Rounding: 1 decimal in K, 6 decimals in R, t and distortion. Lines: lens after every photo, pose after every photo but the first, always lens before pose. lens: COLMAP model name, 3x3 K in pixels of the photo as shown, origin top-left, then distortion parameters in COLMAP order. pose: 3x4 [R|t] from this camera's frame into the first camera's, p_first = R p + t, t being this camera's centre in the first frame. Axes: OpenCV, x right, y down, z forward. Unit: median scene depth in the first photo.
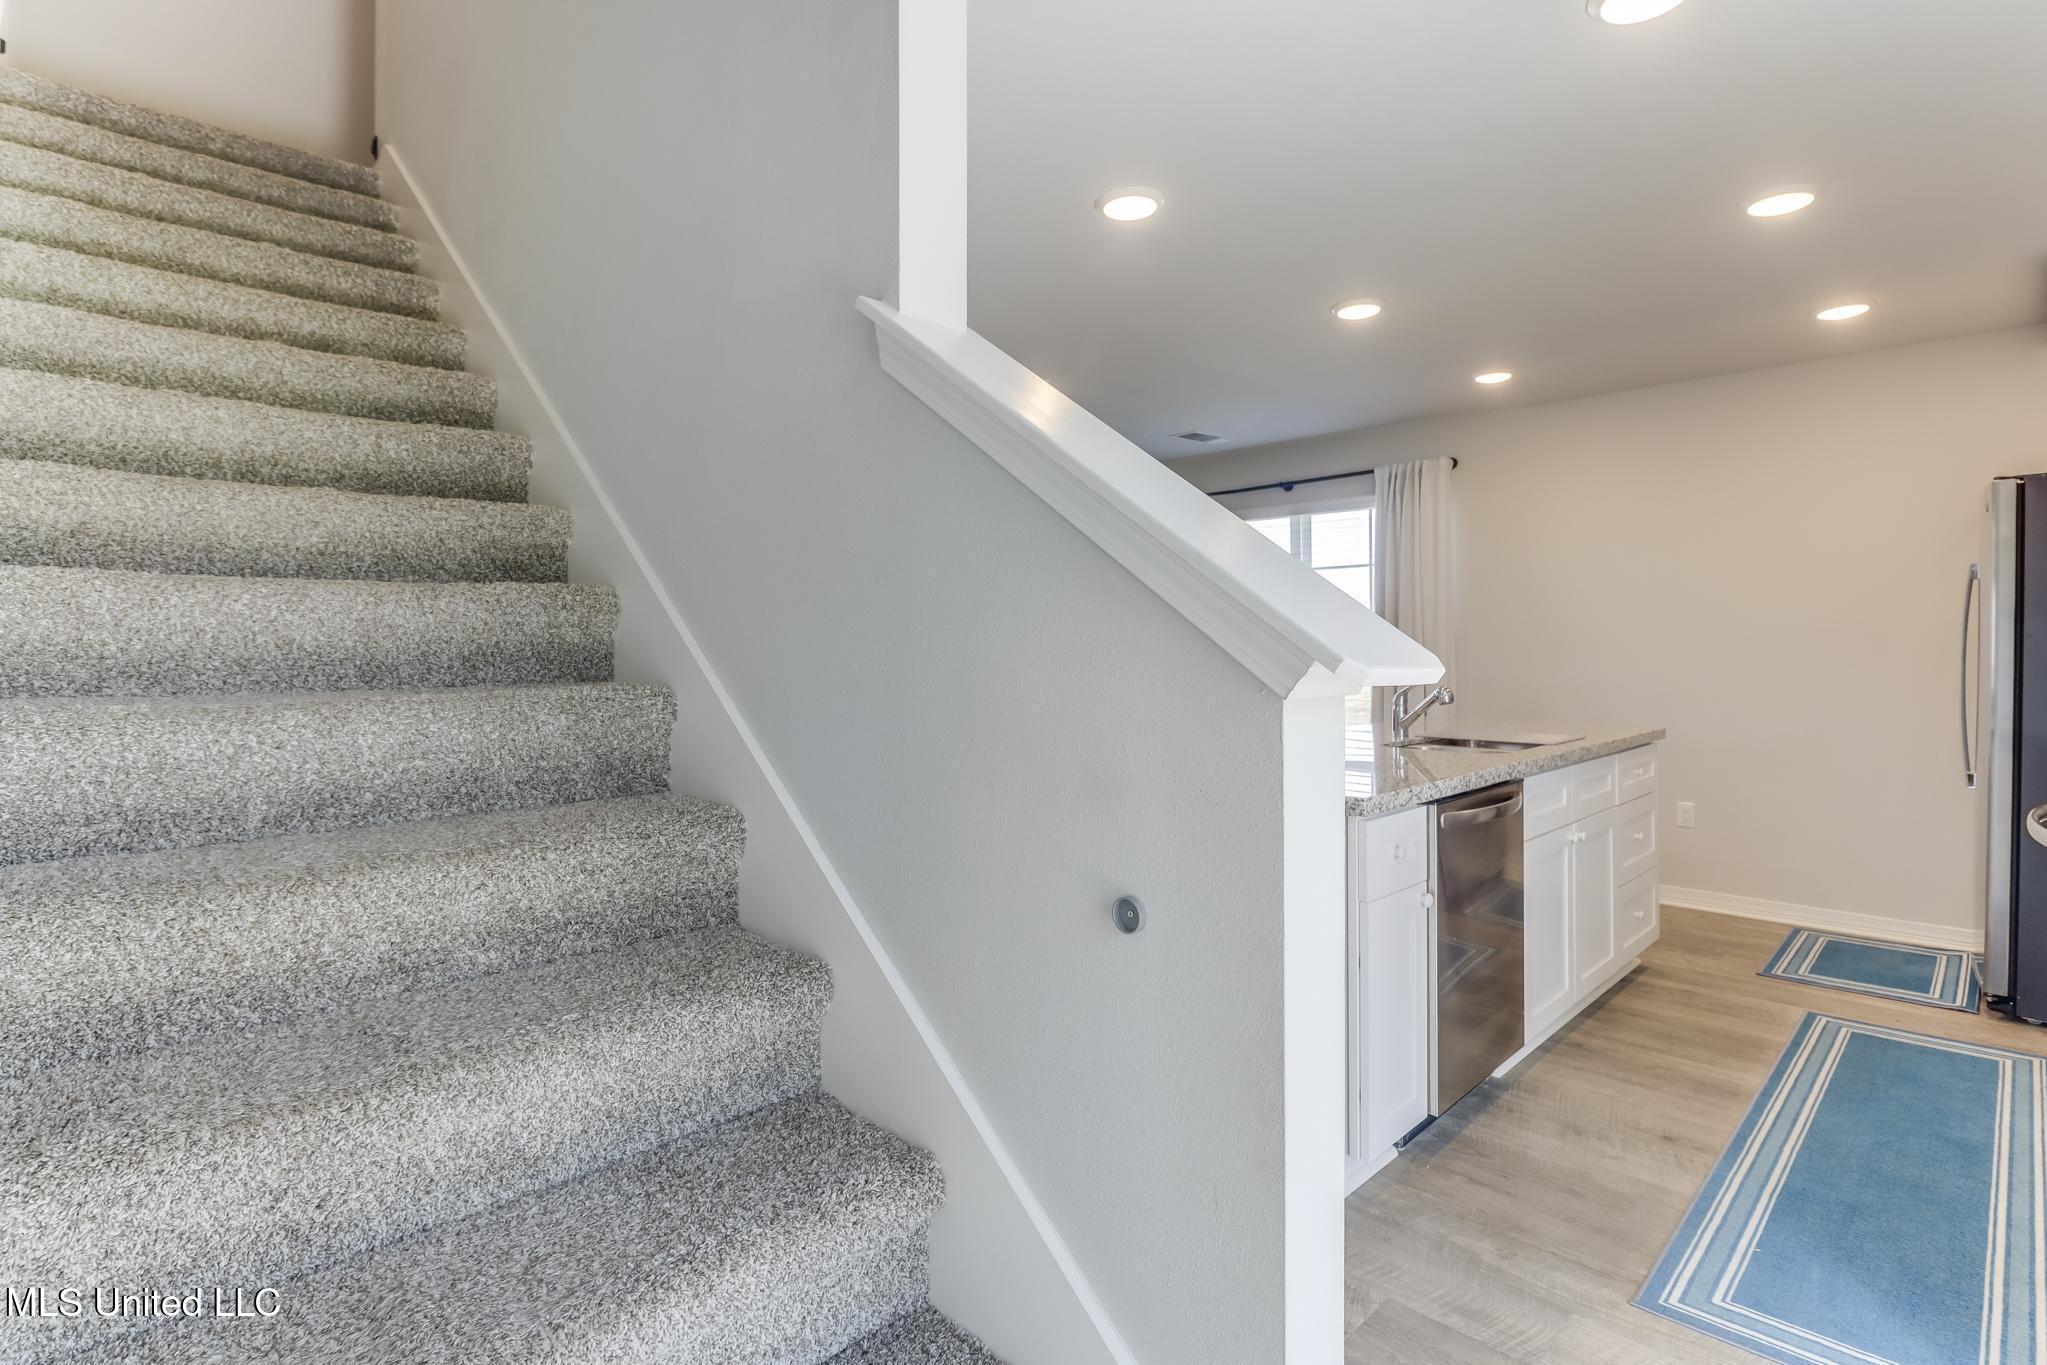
lens RADIAL K [[976.6, 0, 1020.1], [0, 976.6, 642.2], [0, 0, 1]] dist [0.013020, -0.008047]
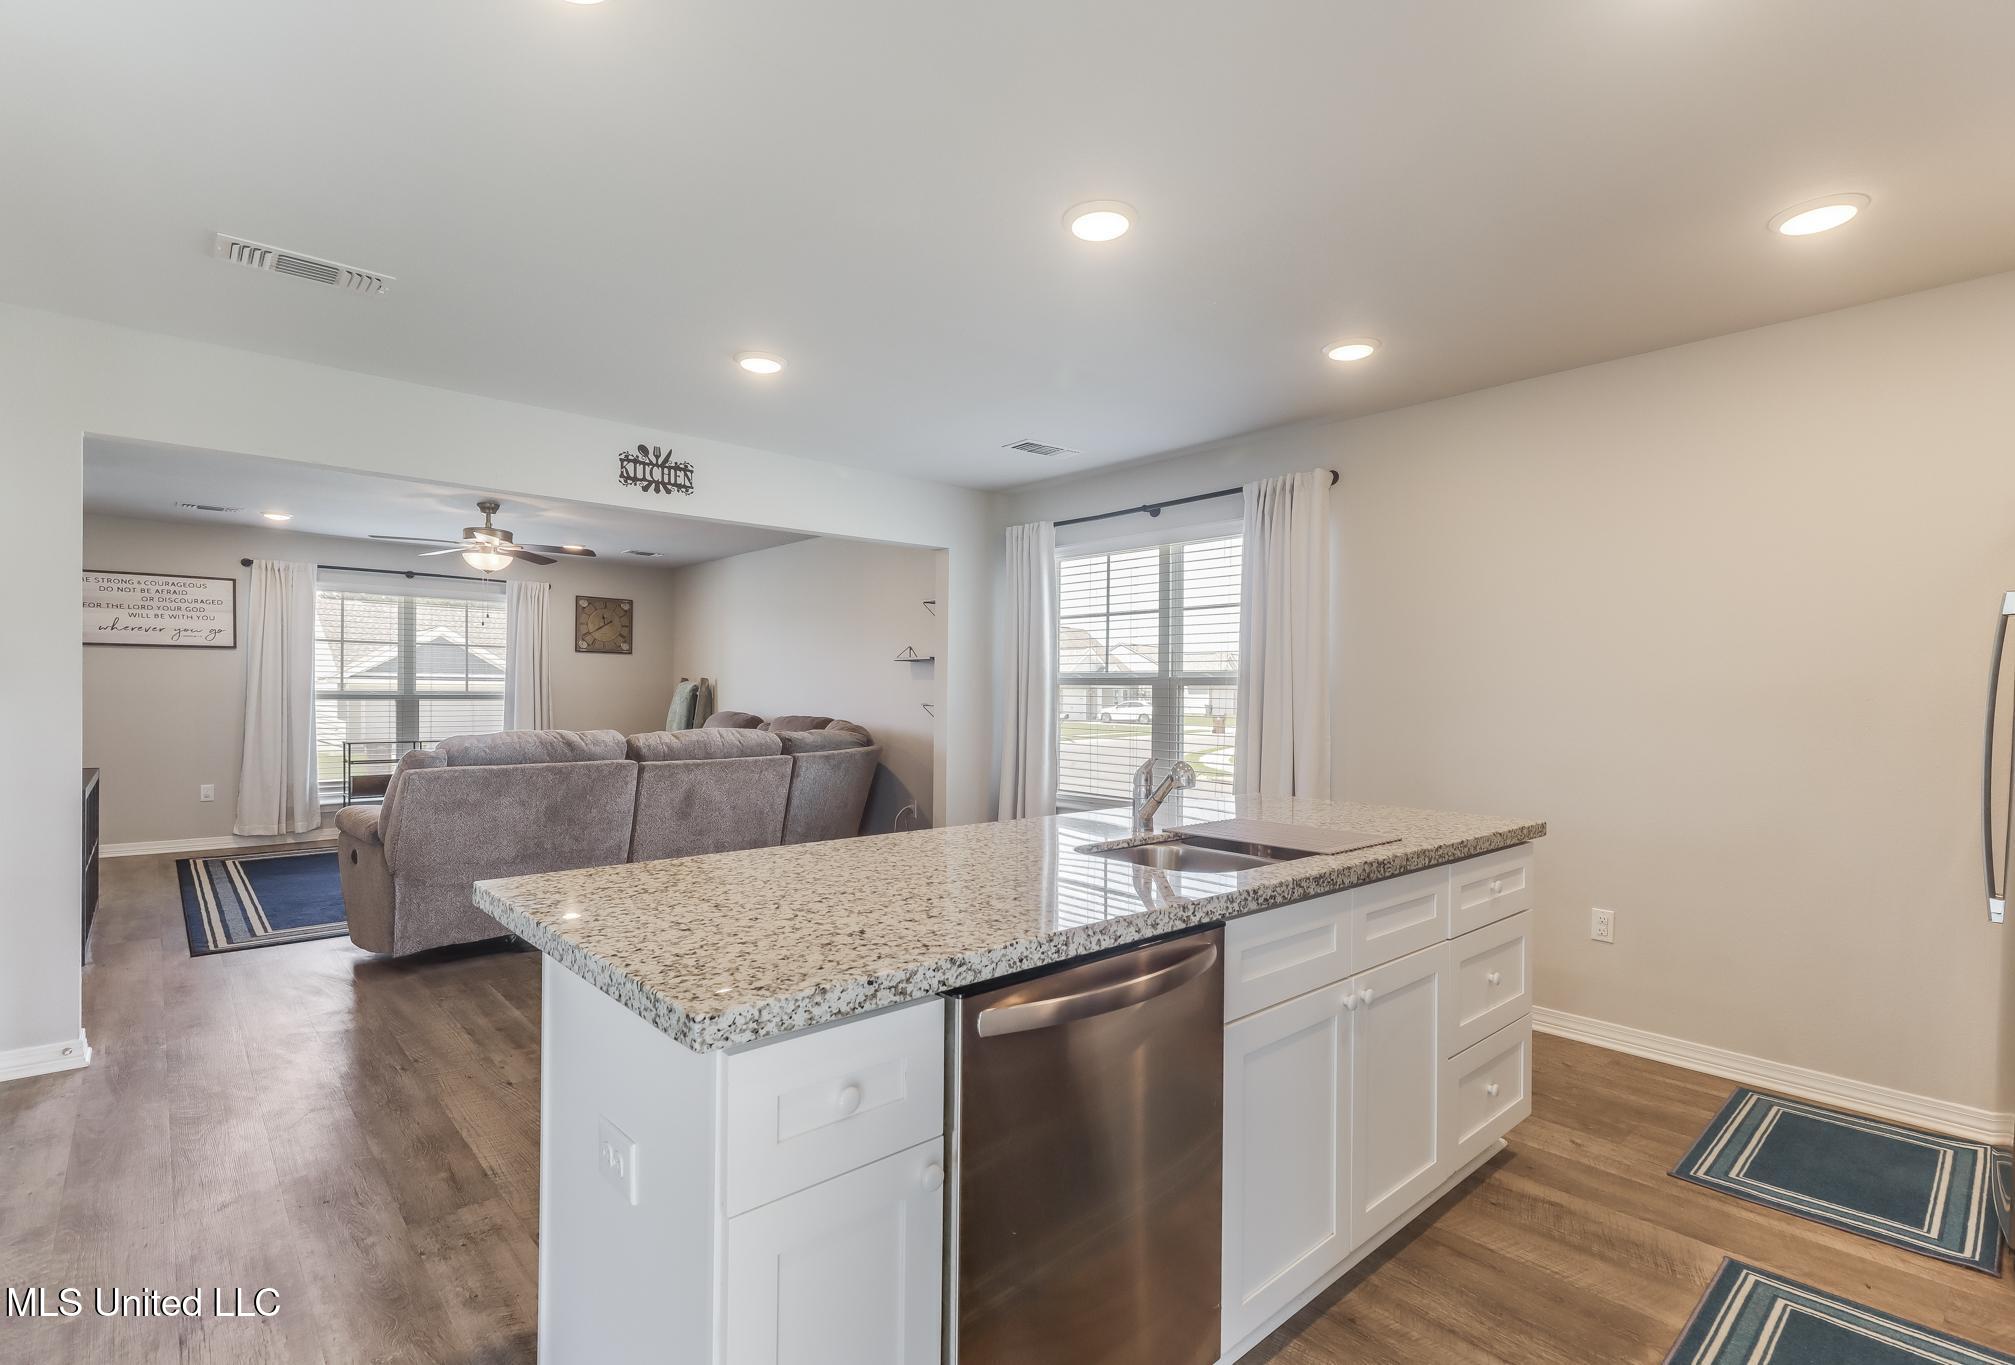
lens RADIAL K [[969.7, 0, 984.1], [0, 969.7, 691.6], [0, 0, 1]] dist [0.024232, -0.004552]
pose [[0.999430, 0.013882, -0.030759, 0.295814], [-0.013804, 0.999901, 0.002746, -0.004316], [0.030794, -0.002320, 0.999523, 0.298170]]
